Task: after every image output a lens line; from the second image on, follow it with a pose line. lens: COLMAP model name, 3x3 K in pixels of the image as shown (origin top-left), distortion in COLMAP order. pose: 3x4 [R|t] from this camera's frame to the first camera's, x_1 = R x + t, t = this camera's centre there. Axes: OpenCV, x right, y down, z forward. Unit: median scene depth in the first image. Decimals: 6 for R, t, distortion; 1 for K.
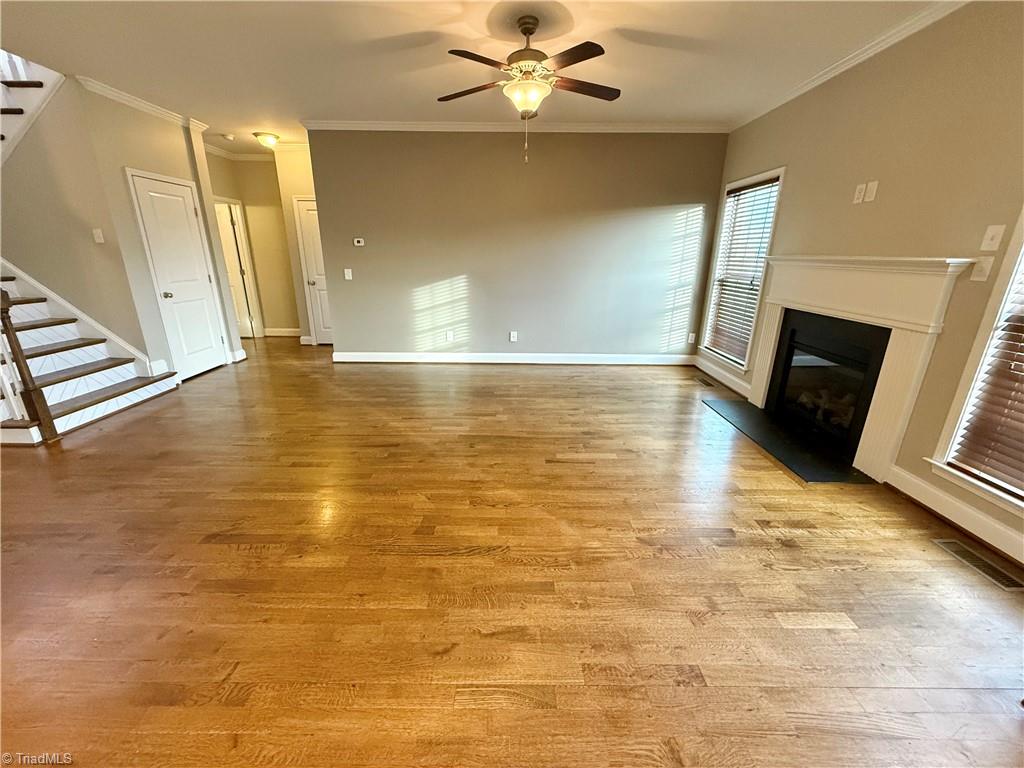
lens RADIAL K [[408.0, 0, 511.7], [0, 408.0, 381.9], [0, 0, 1]] dist [-0.000017, 0.000095]
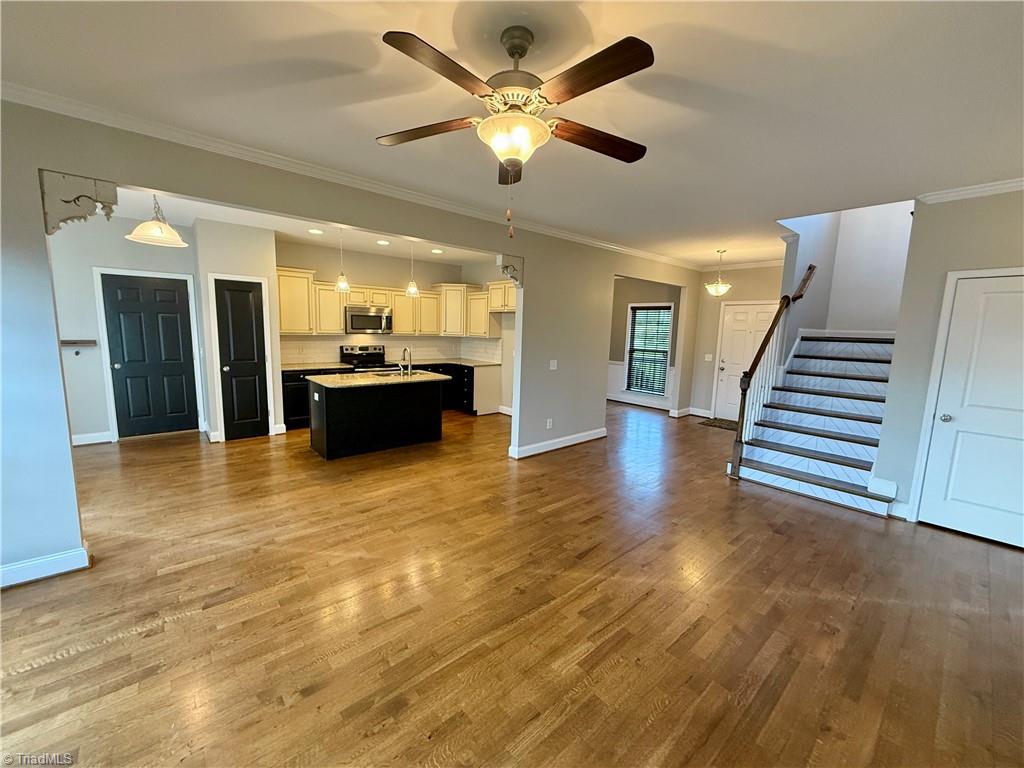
lens RADIAL K [[408.0, 0, 507.6], [0, 408.0, 383.5], [0, 0, 1]] dist [-0.000017, 0.000095]
pose [[-0.757714, 0.056950, -0.650097, 0.358769], [-0.229472, 0.909314, 0.347117, -0.416383], [0.610911, 0.412194, -0.675932, 1.164637]]
